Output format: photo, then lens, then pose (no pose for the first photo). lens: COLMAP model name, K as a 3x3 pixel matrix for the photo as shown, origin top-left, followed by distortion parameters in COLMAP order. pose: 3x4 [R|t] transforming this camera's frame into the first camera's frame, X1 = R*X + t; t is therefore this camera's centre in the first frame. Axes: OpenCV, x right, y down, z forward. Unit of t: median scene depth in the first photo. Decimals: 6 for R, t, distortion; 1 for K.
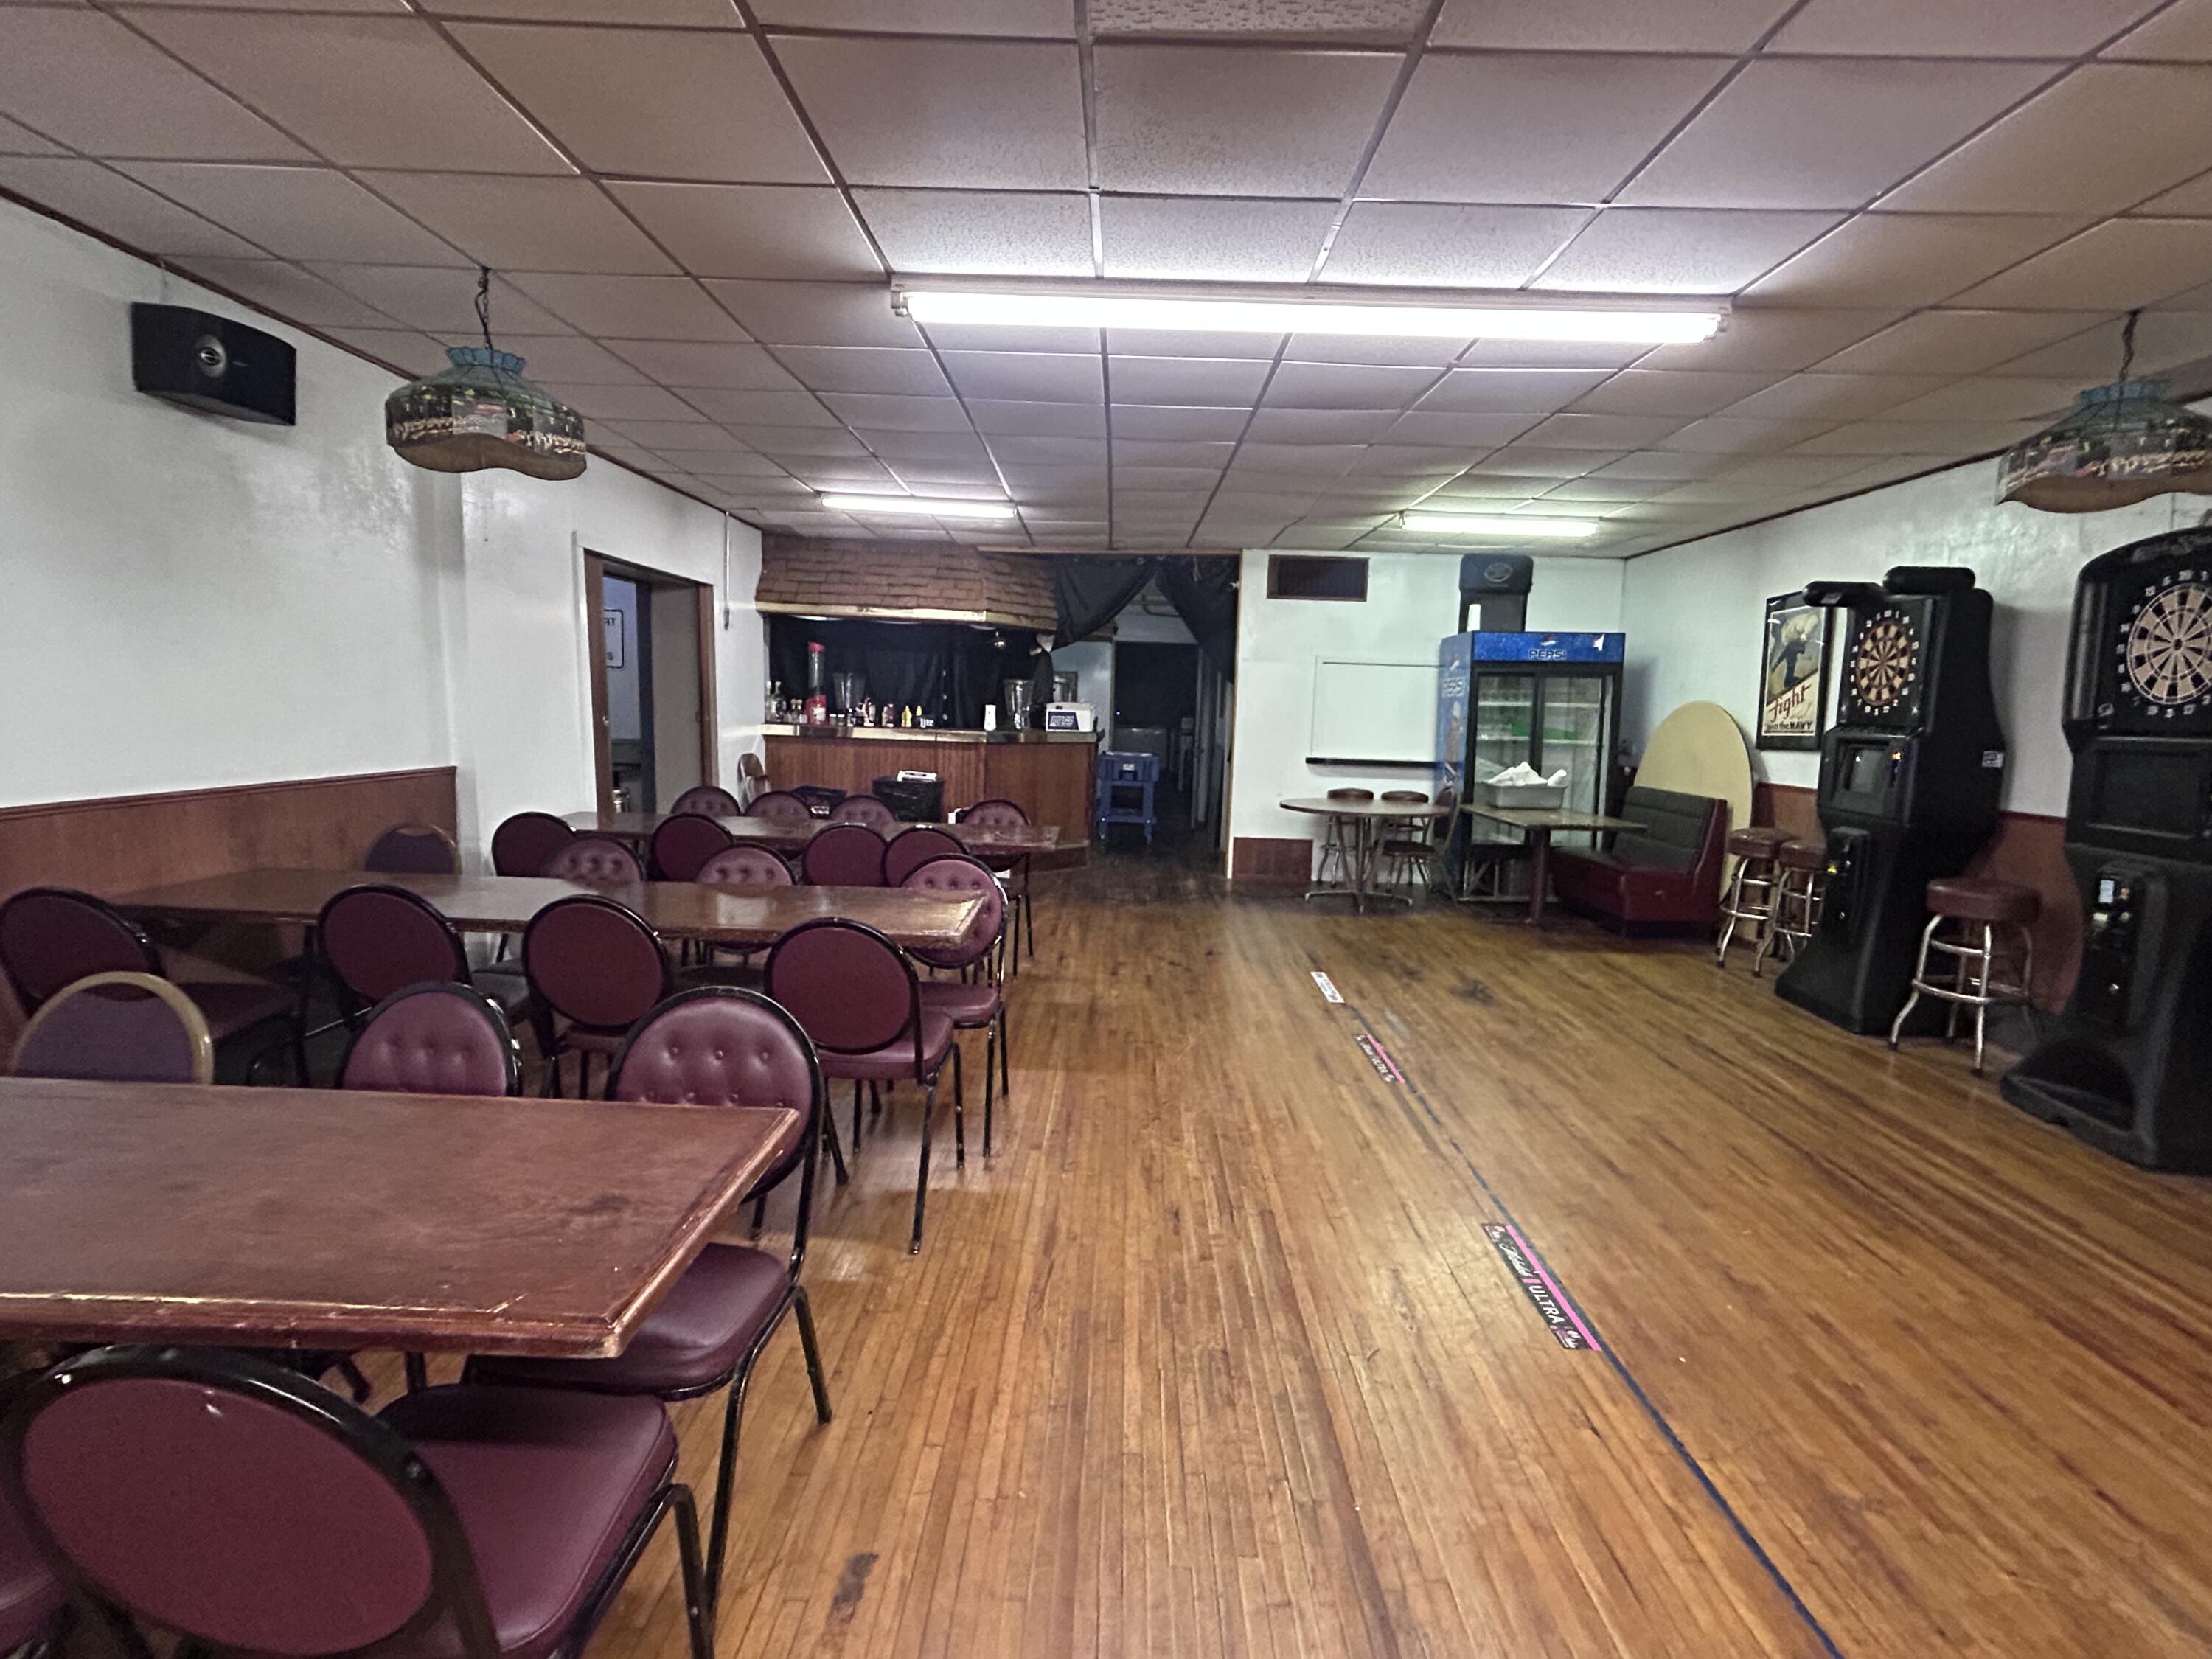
lens RADIAL K [[1080.4, 0, 1110.1], [0, 1080.4, 826.9], [0, 0, 1]] dist [-0.006117, 0.003866]
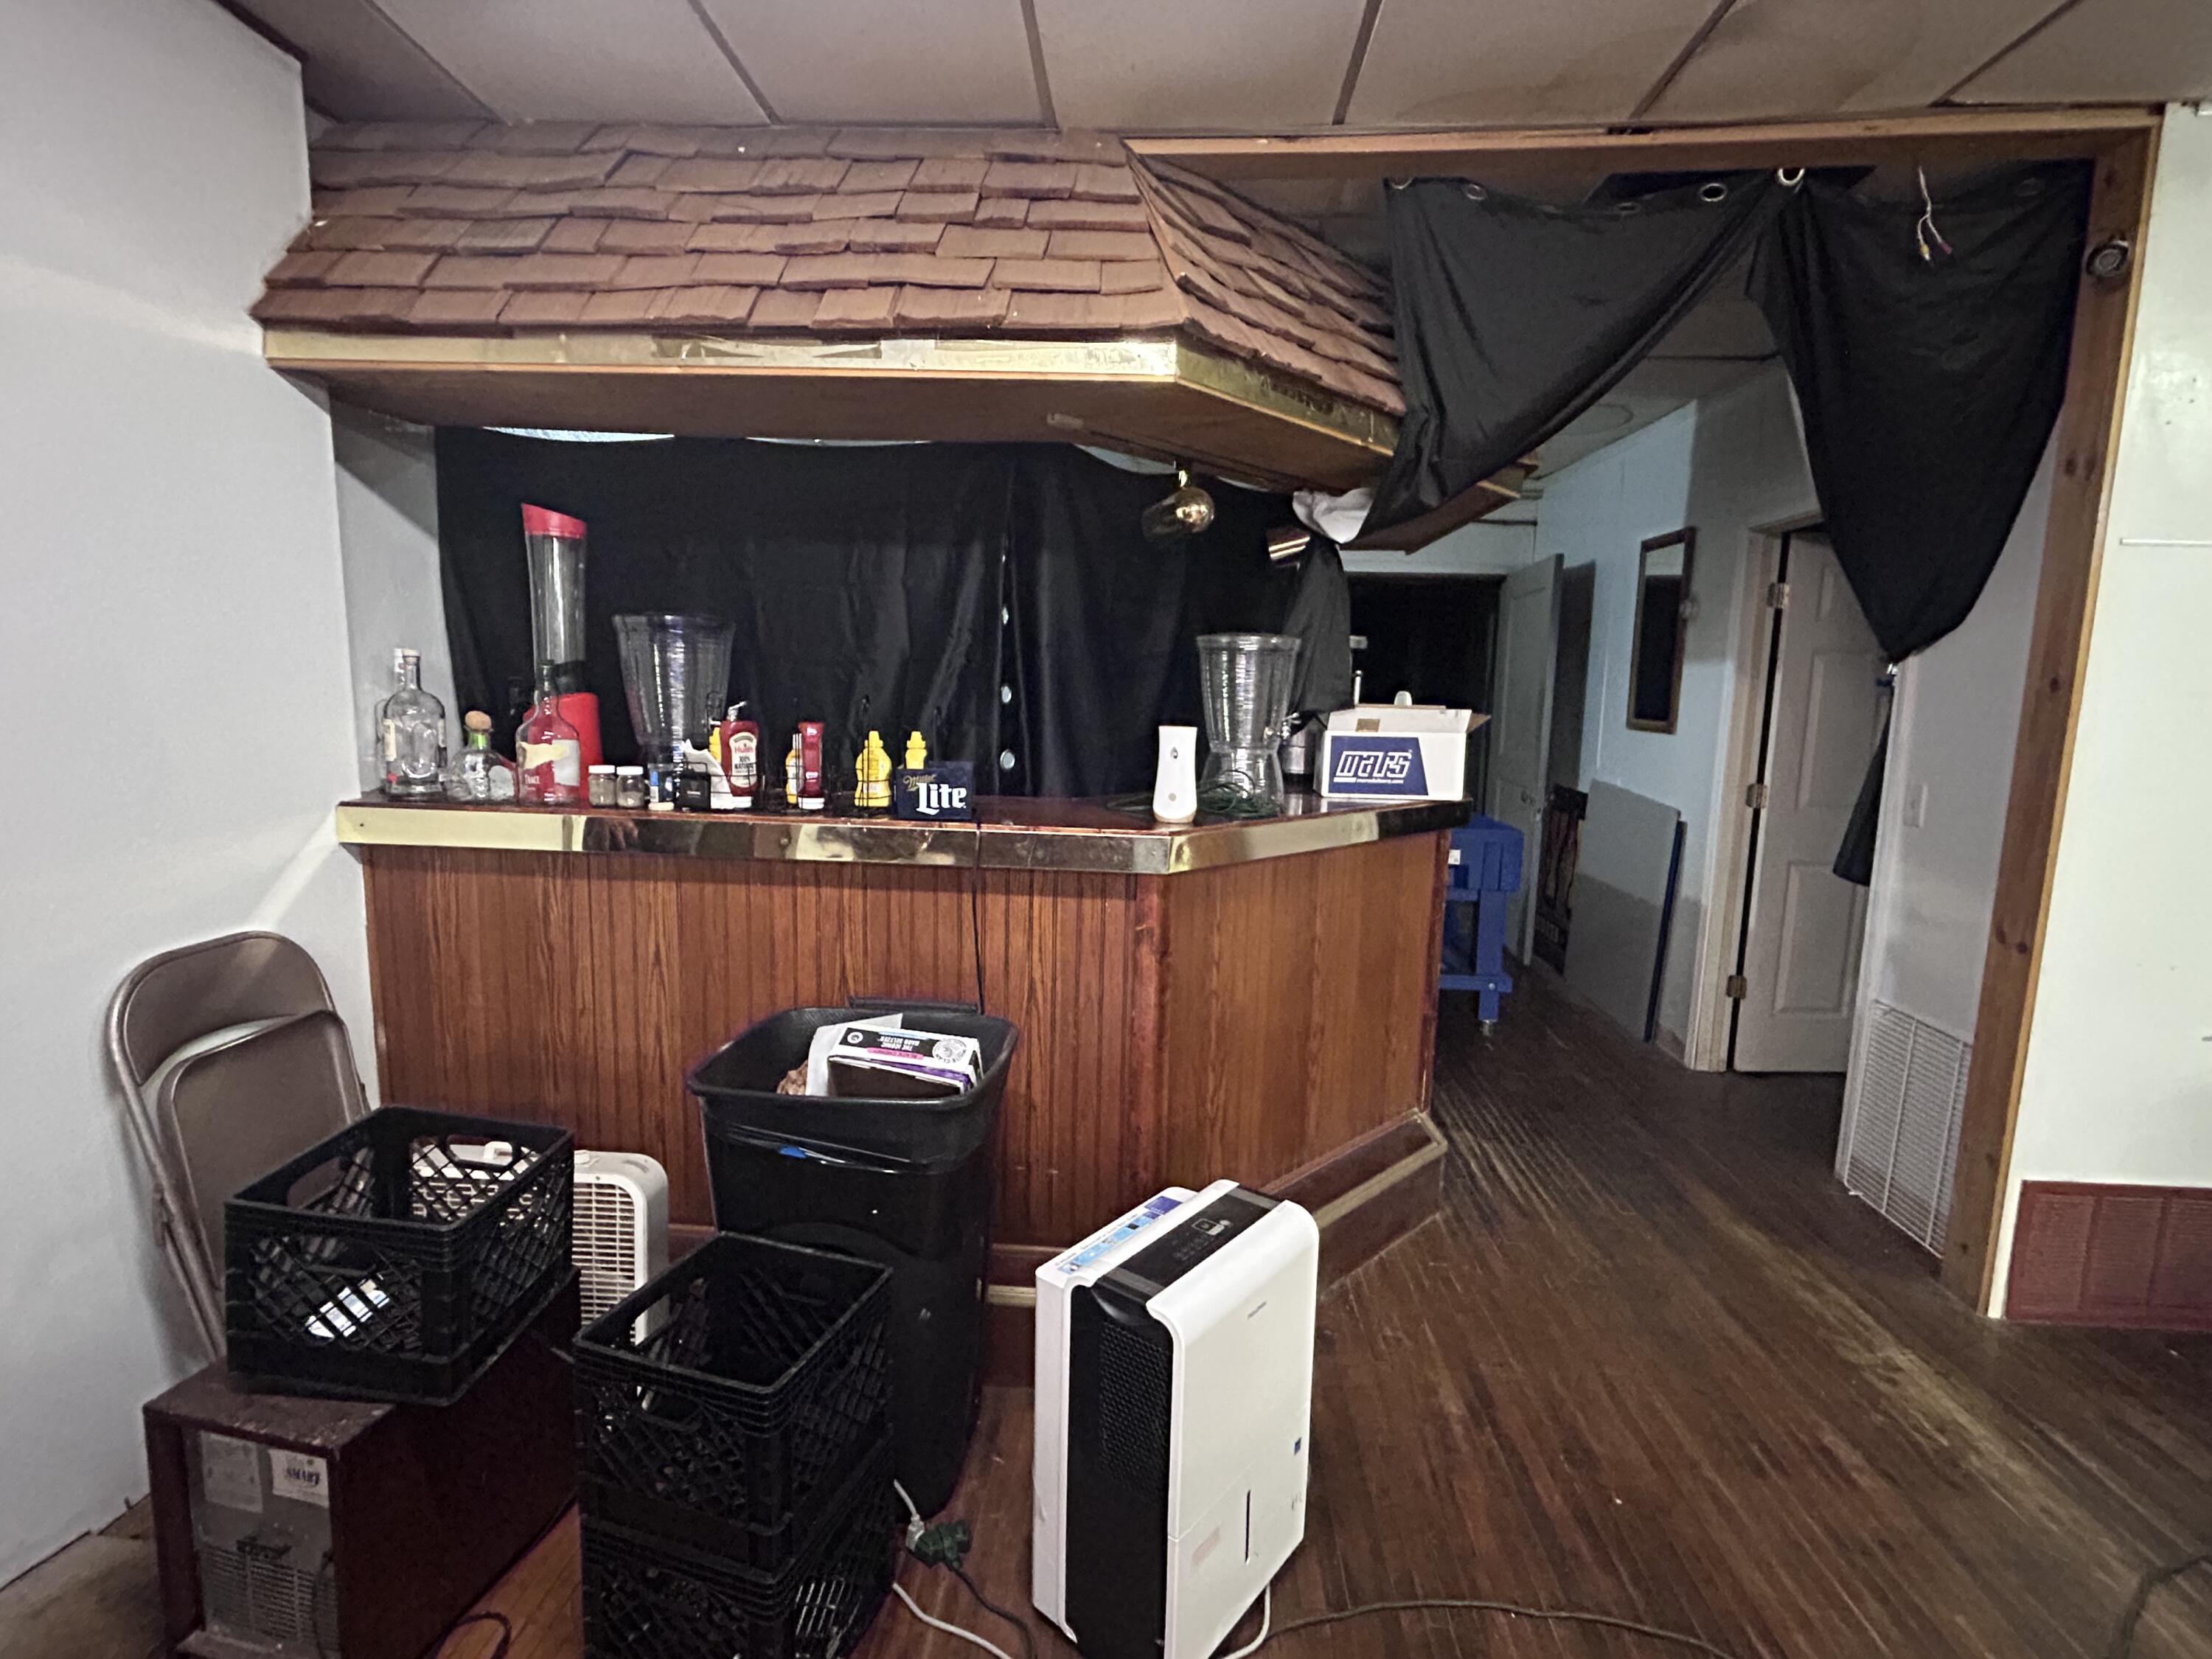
lens RADIAL K [[1080.4, 0, 1104.6], [0, 1080.4, 827.1], [0, 0, 1]] dist [-0.006117, 0.003866]
pose [[0.998646, -0.002578, -0.051965, -0.110031], [0.003682, 0.999769, 0.021176, -0.089701], [0.051898, -0.021339, 0.998424, 0.698388]]
